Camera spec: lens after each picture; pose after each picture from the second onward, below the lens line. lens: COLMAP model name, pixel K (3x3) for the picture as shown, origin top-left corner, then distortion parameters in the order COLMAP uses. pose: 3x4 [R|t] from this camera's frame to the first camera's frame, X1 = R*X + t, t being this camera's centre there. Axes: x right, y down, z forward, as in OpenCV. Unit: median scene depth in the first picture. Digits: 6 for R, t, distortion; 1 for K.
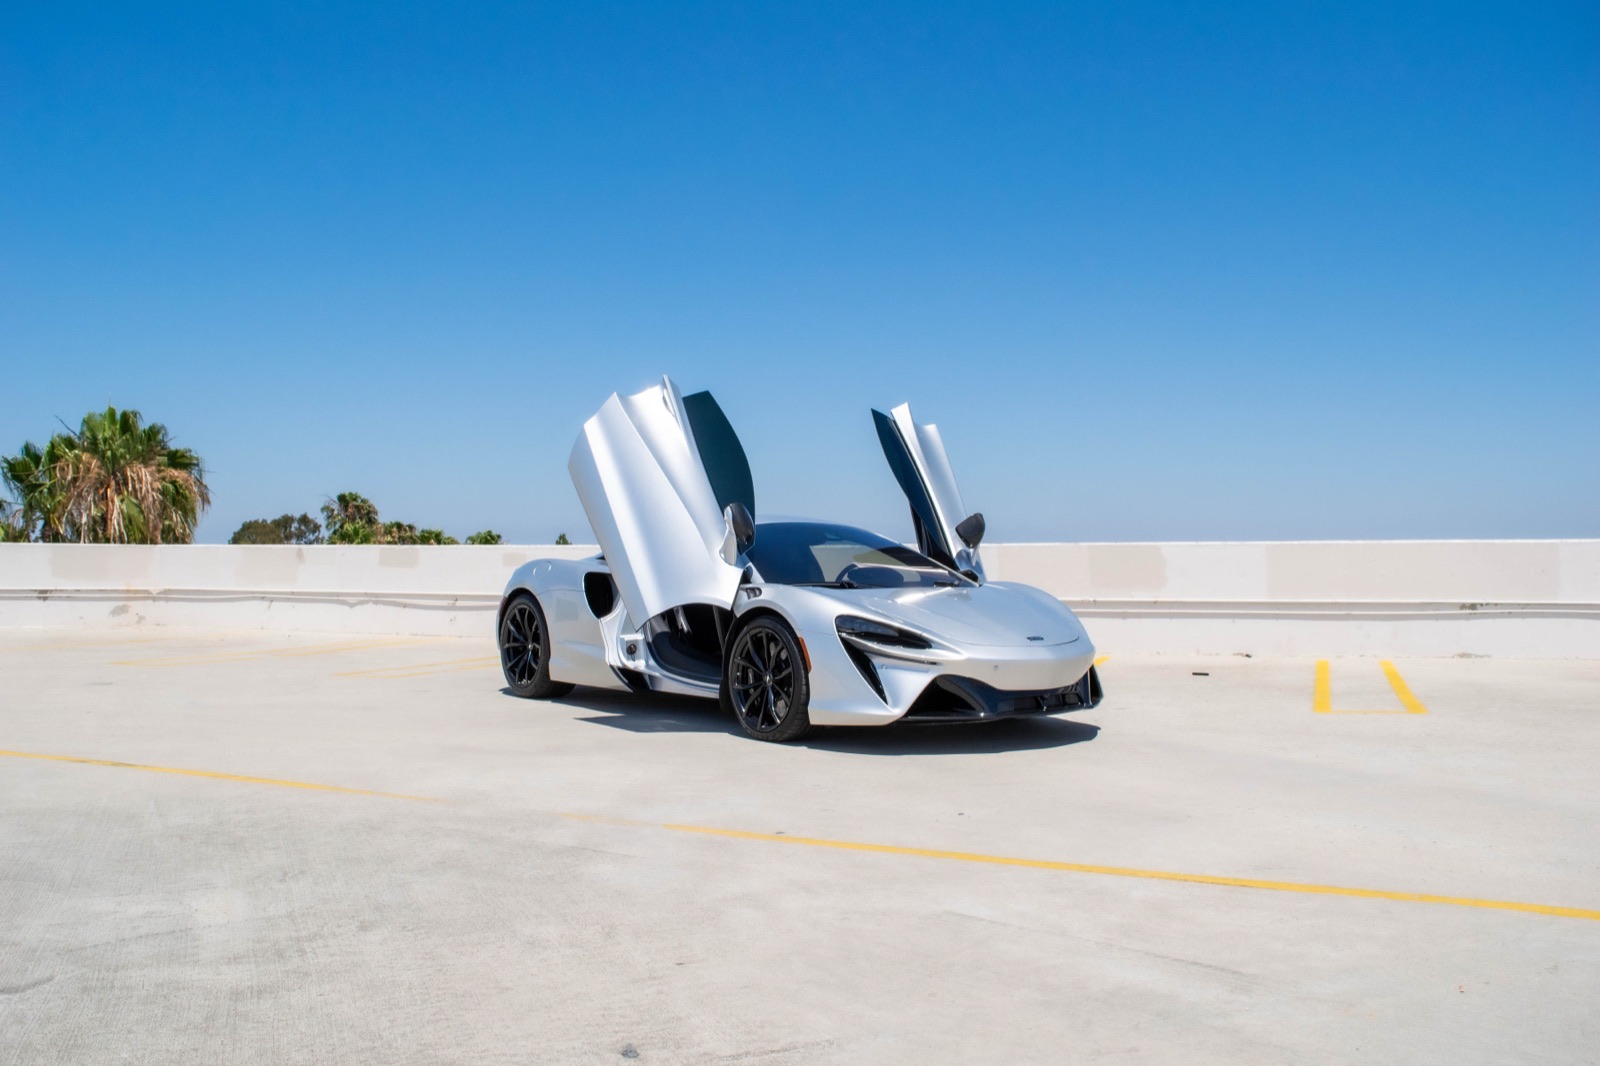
lens RADIAL K [[1381.2, 0, 800.0], [0, 1381.2, 533.0], [0, 0, 1]] dist [-0.090869, 0.005216]
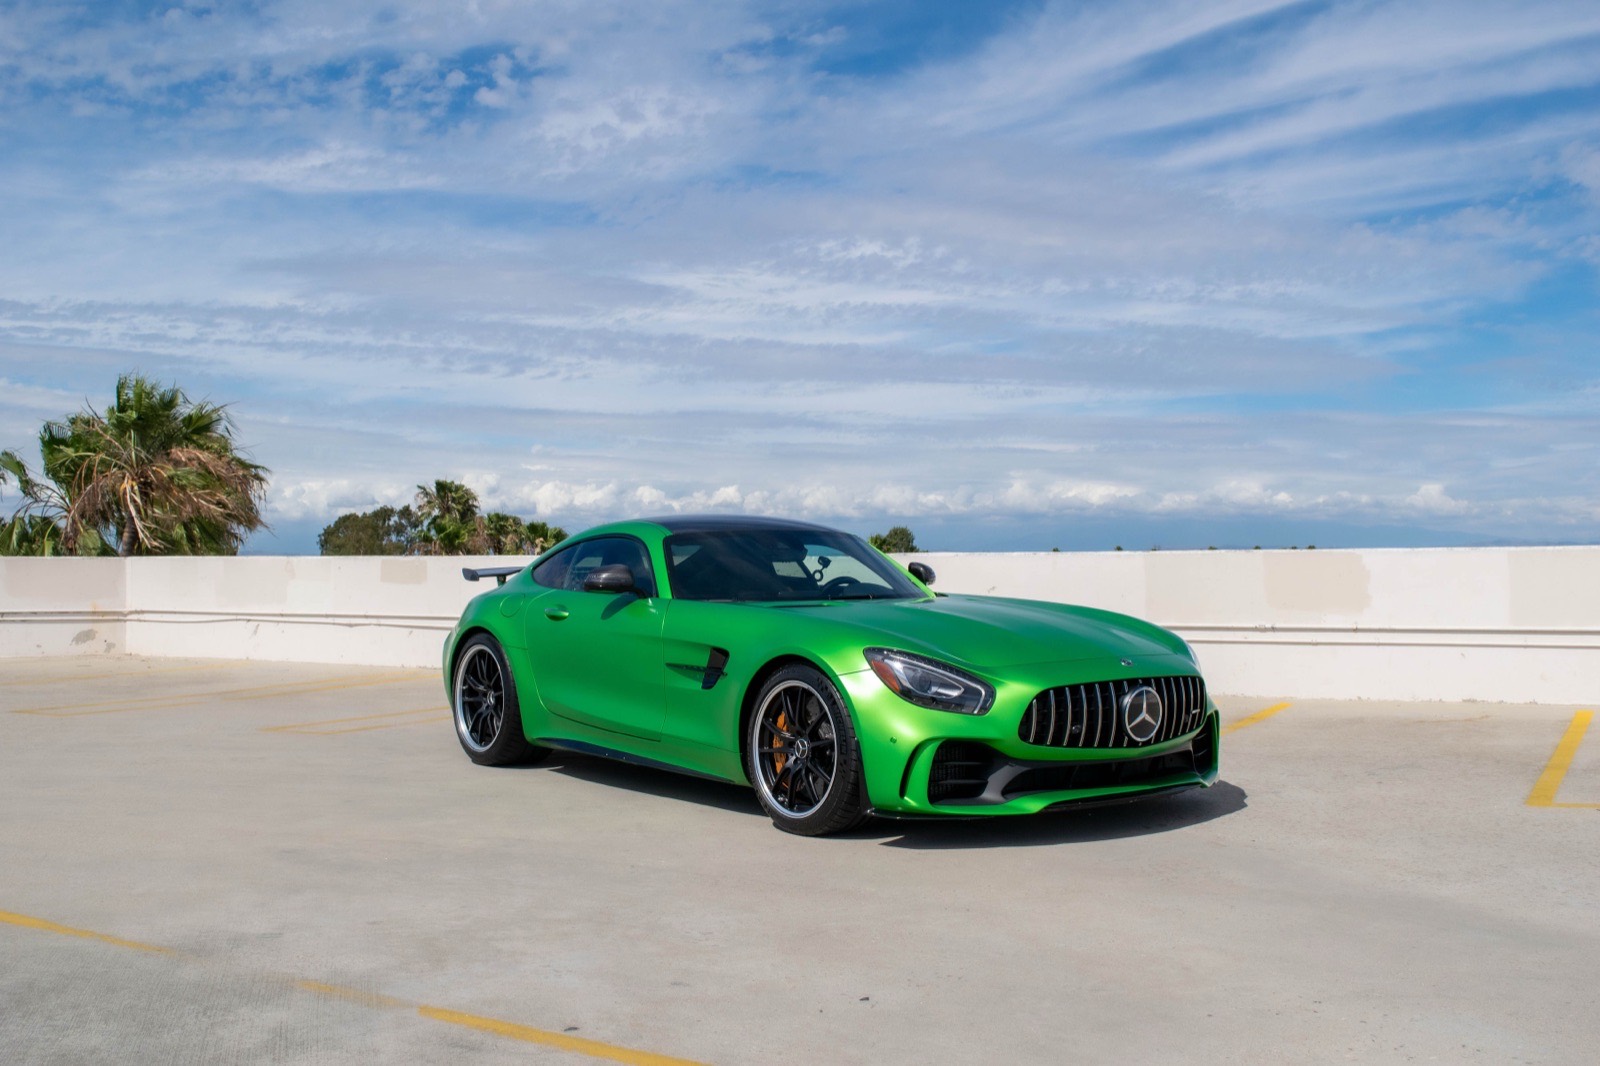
lens RADIAL K [[1663.2, 0, 800.0], [0, 1663.2, 533.0], [0, 0, 1]] dist [-0.066177, 0.000308]
pose [[0.991897, -0.009143, -0.126713, 0.073660], [0.010157, 0.999921, 0.007361, -0.011314], [0.126636, -0.008589, 0.991912, 0.076346]]
